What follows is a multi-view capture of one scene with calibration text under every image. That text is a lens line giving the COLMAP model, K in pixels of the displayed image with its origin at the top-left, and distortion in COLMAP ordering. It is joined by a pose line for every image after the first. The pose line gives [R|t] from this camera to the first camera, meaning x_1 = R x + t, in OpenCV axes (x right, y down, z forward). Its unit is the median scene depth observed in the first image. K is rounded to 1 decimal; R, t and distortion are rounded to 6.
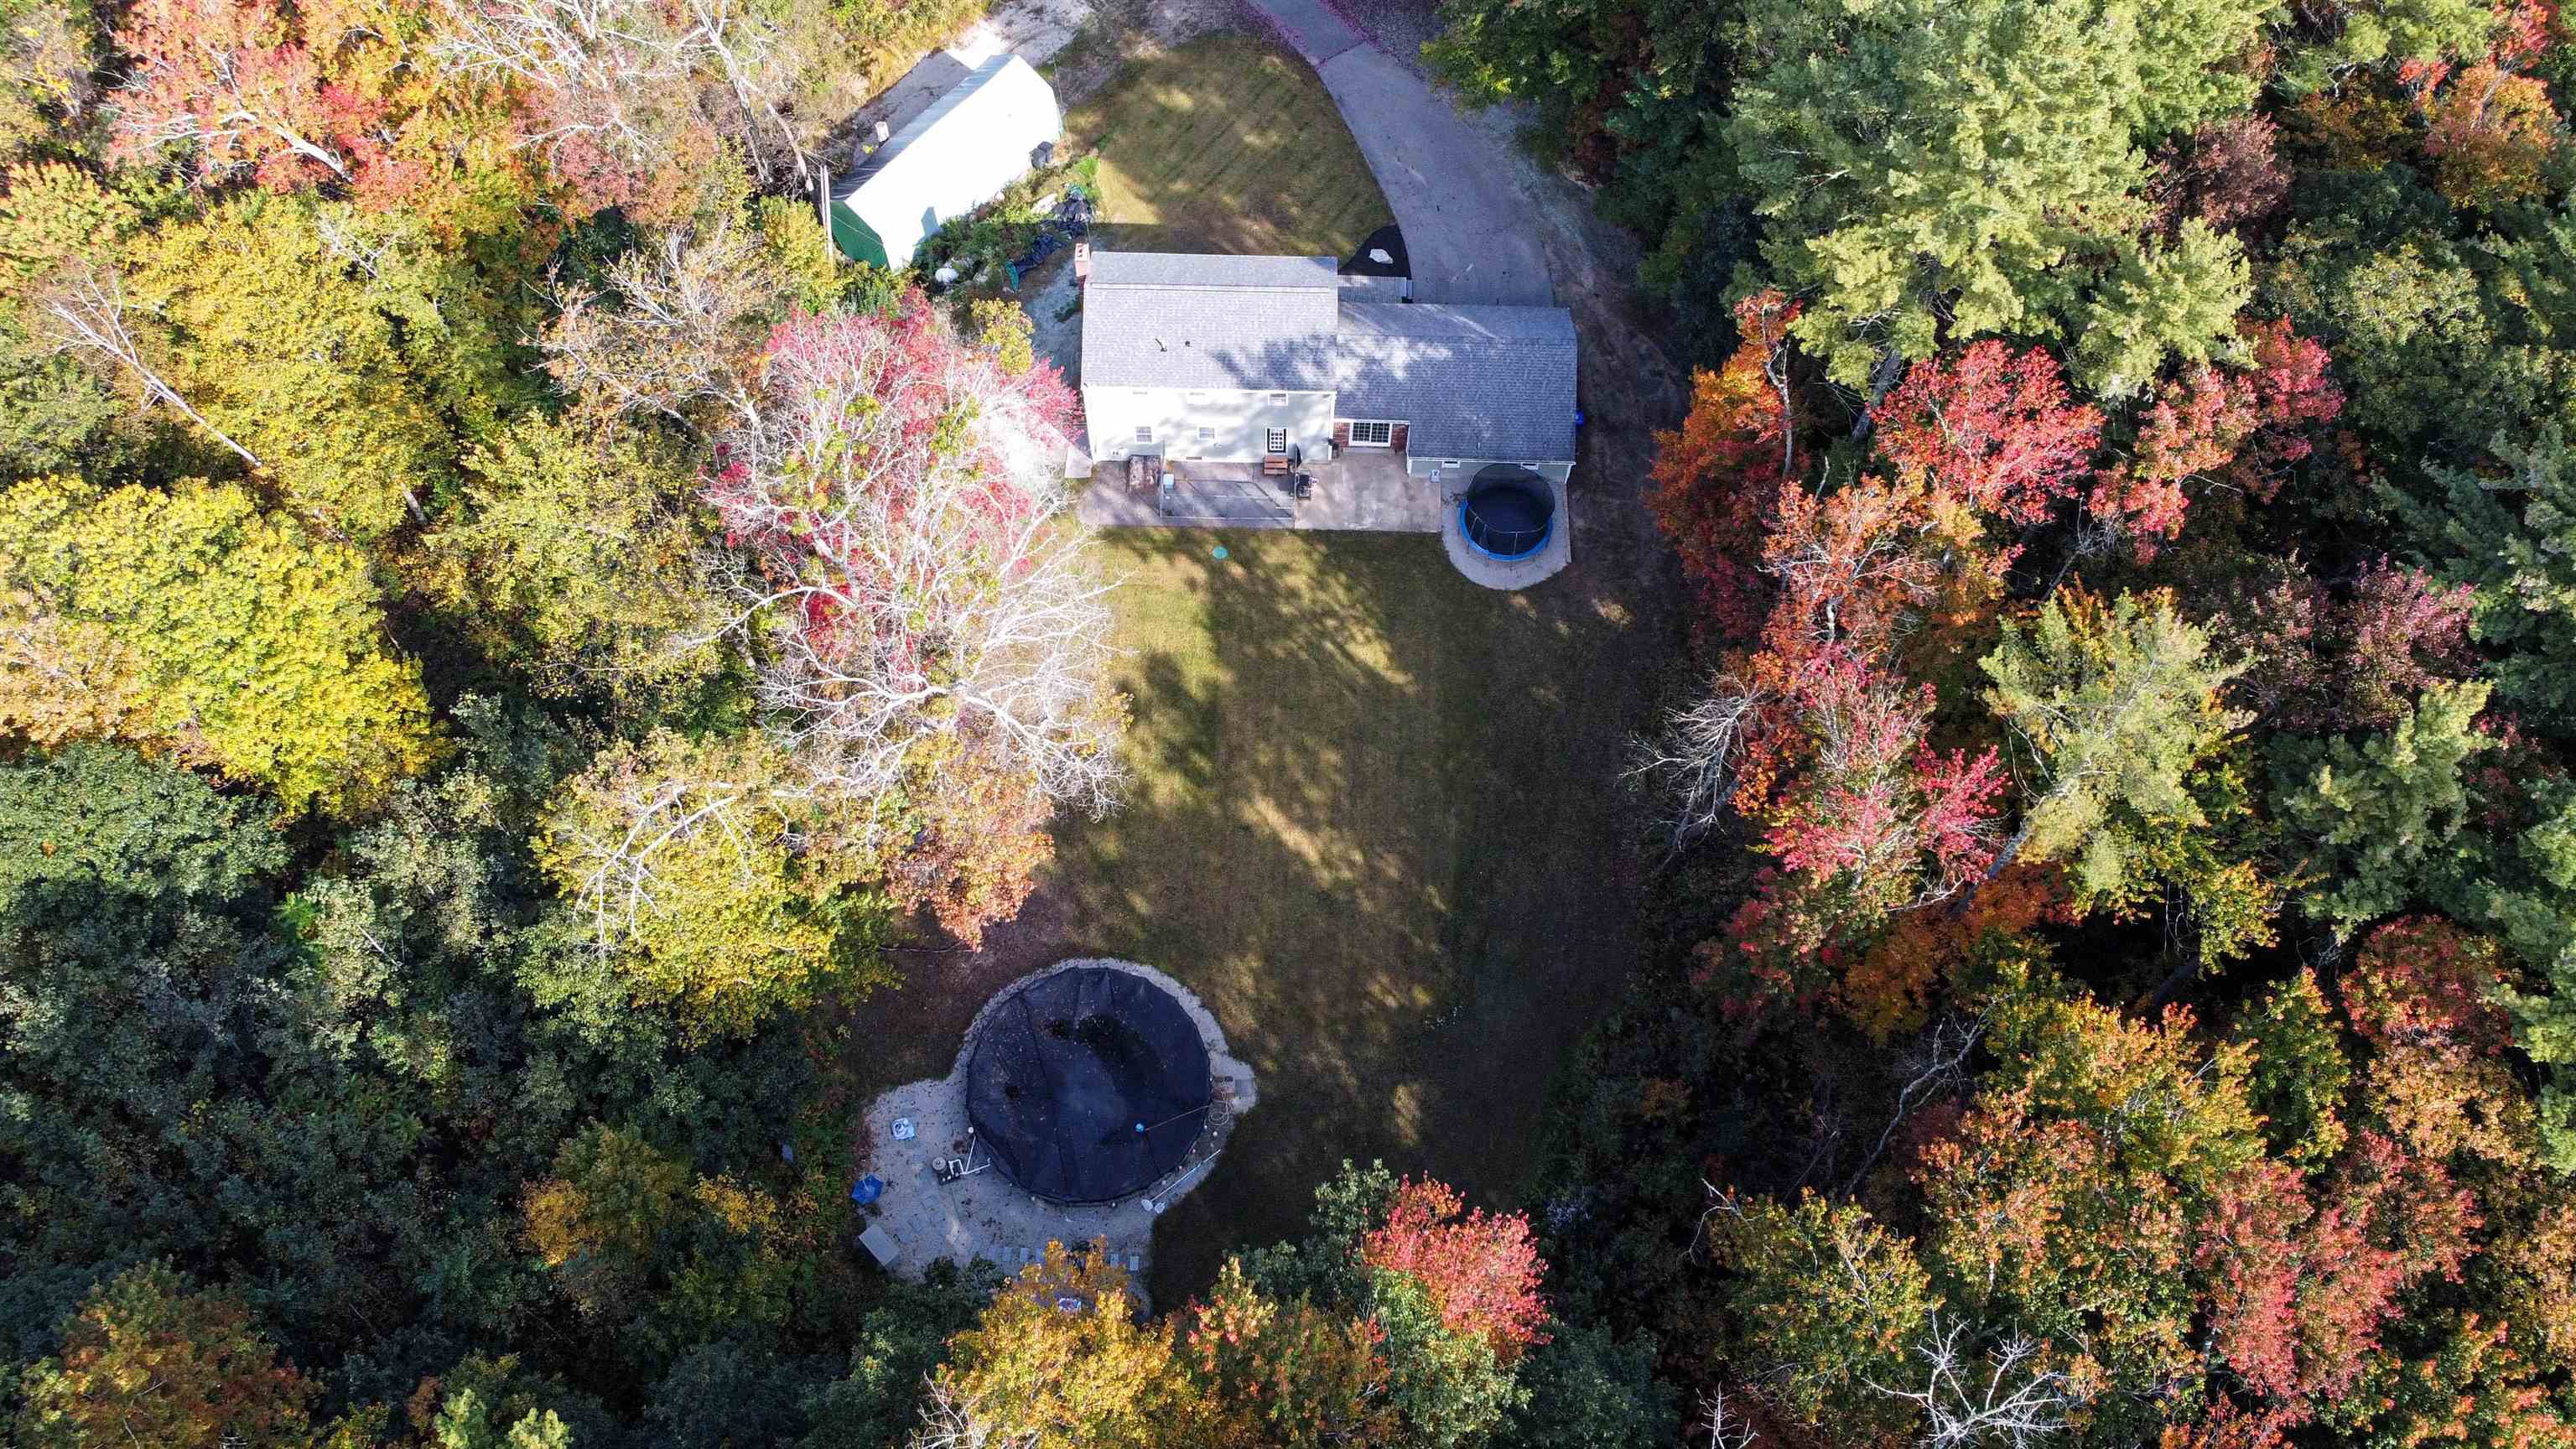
lens RADIAL K [[1942.2, 0, 1288.0], [0, 1942.2, 724.5], [0, 0, 1]] dist [0.037472, -0.000458]
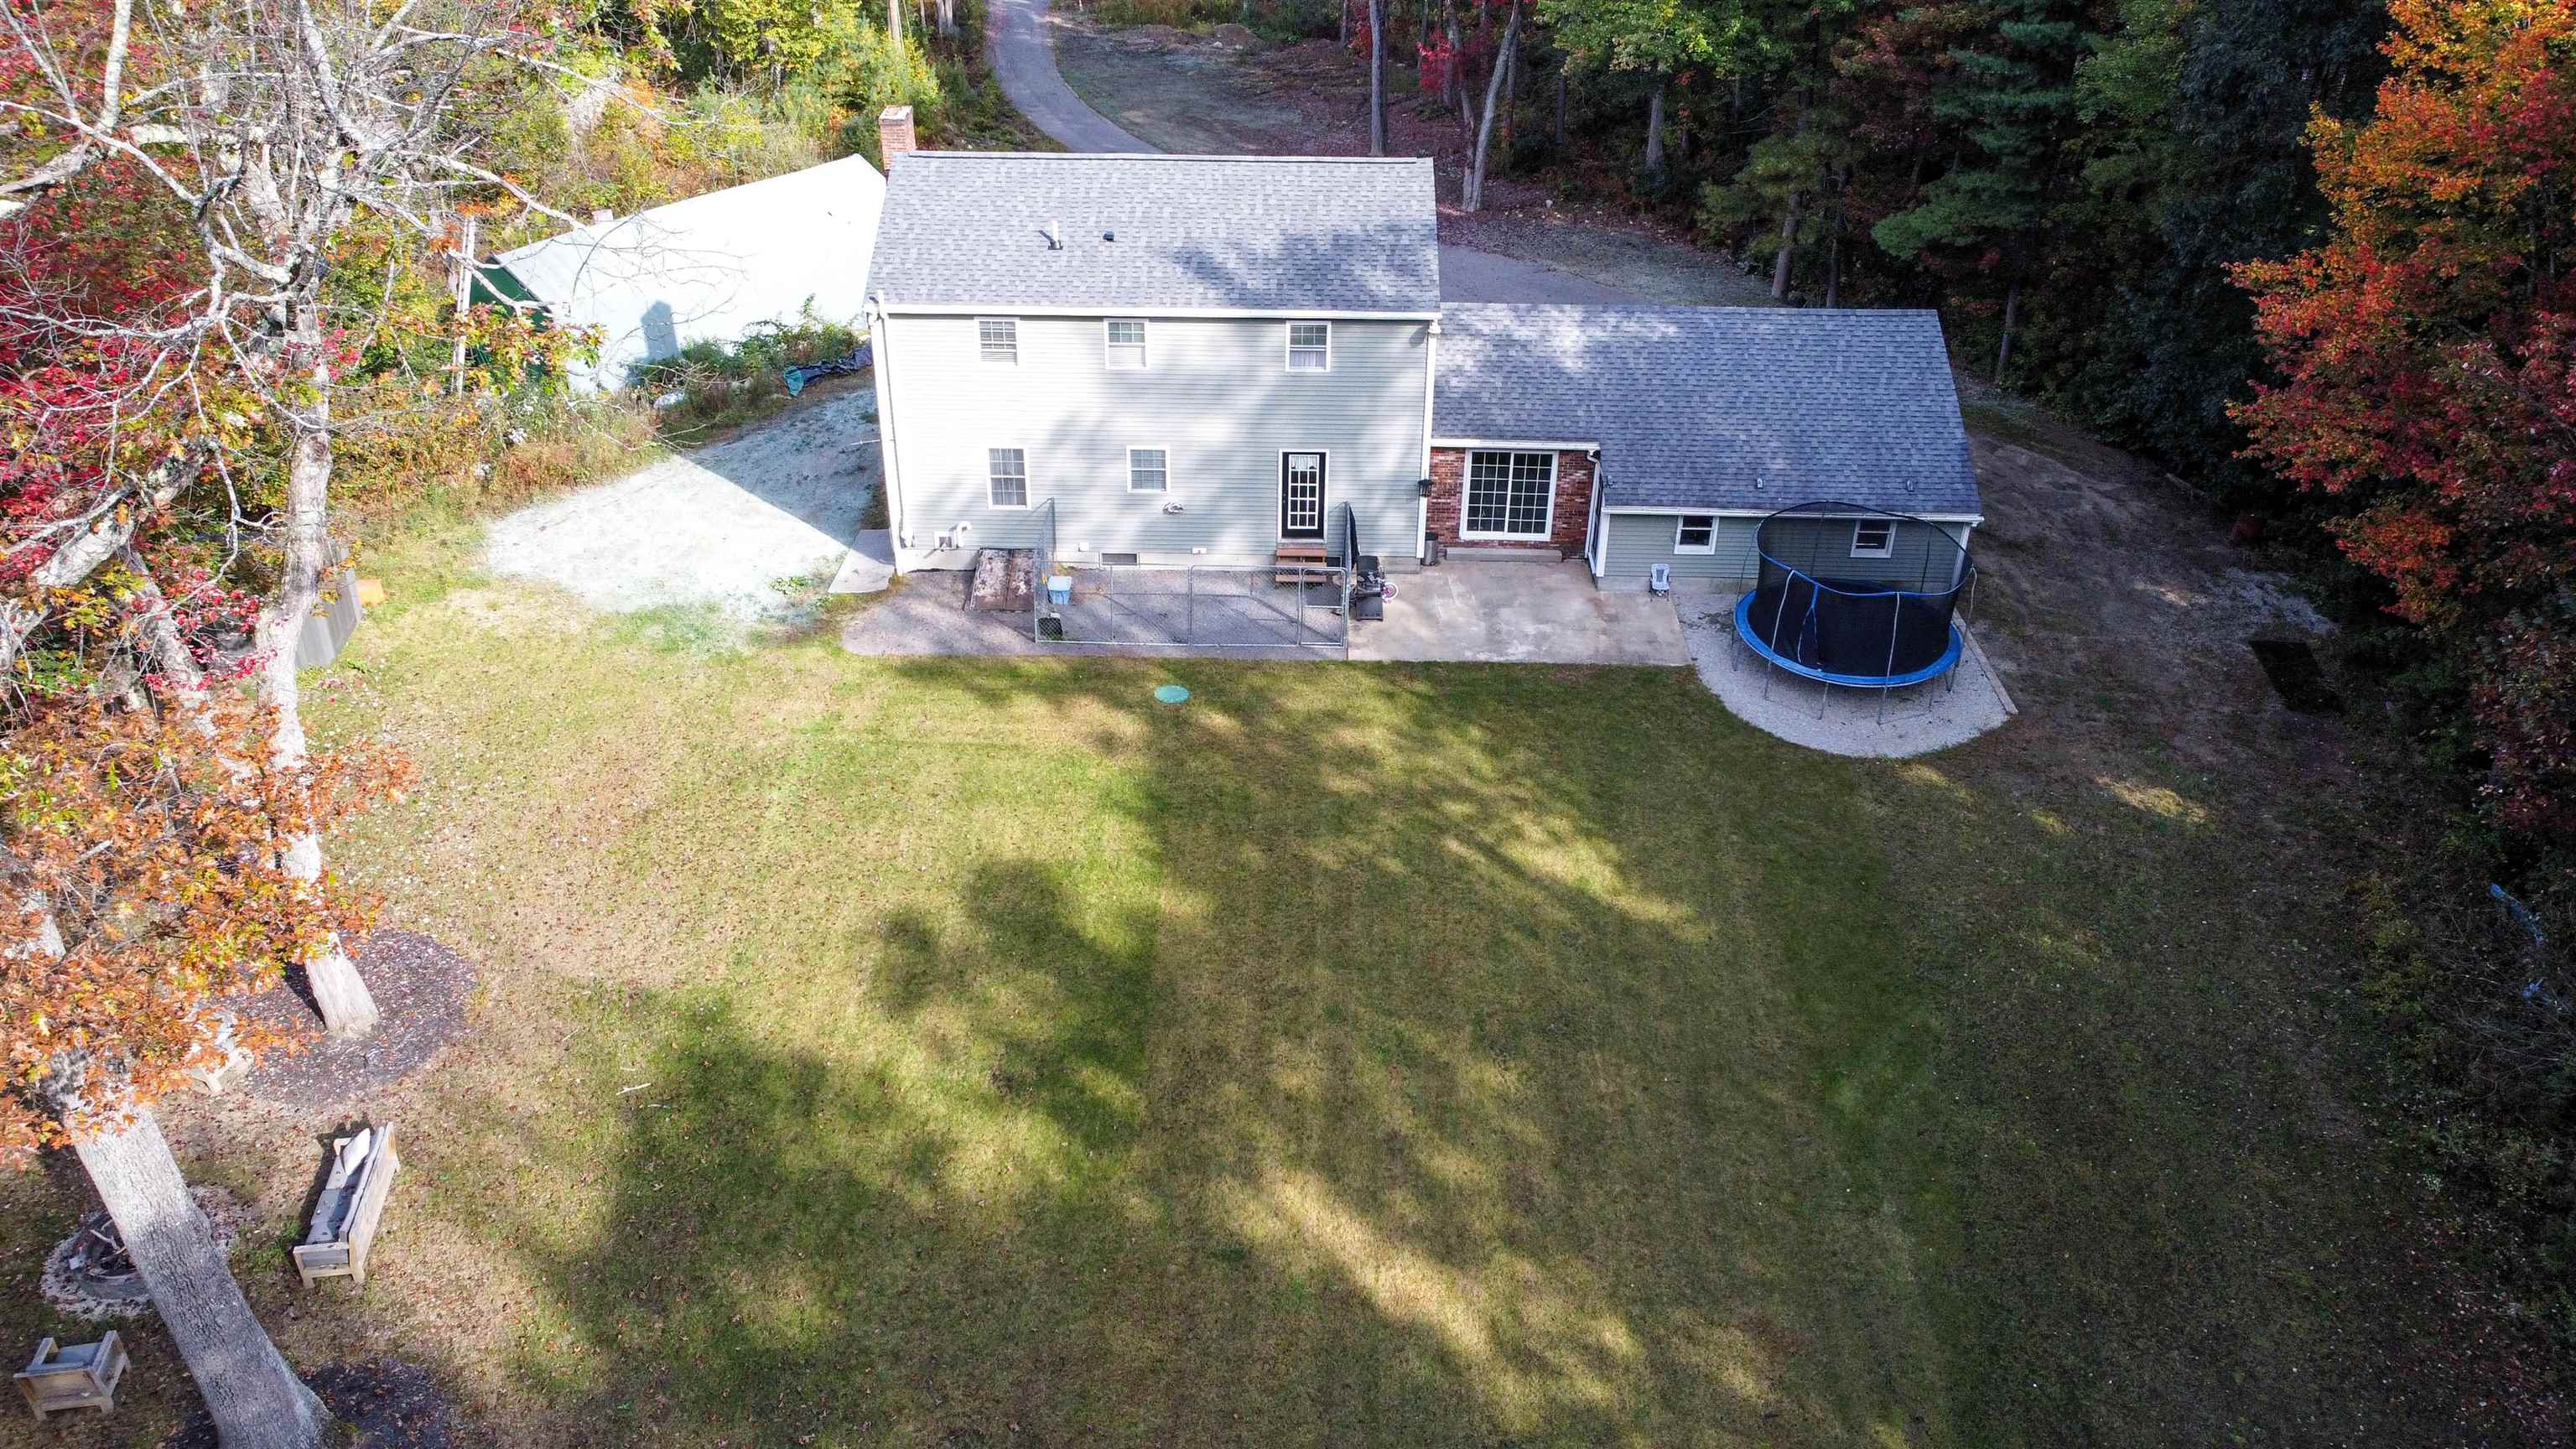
lens RADIAL K [[1942.2, 0, 1288.0], [0, 1942.2, 724.5], [0, 0, 1]] dist [0.037472, -0.000458]
pose [[0.999901, -0.005331, 0.013033, -0.016802], [0.010958, 0.875838, -0.482480, 0.120354], [-0.008843, 0.482575, 0.875810, 0.641218]]
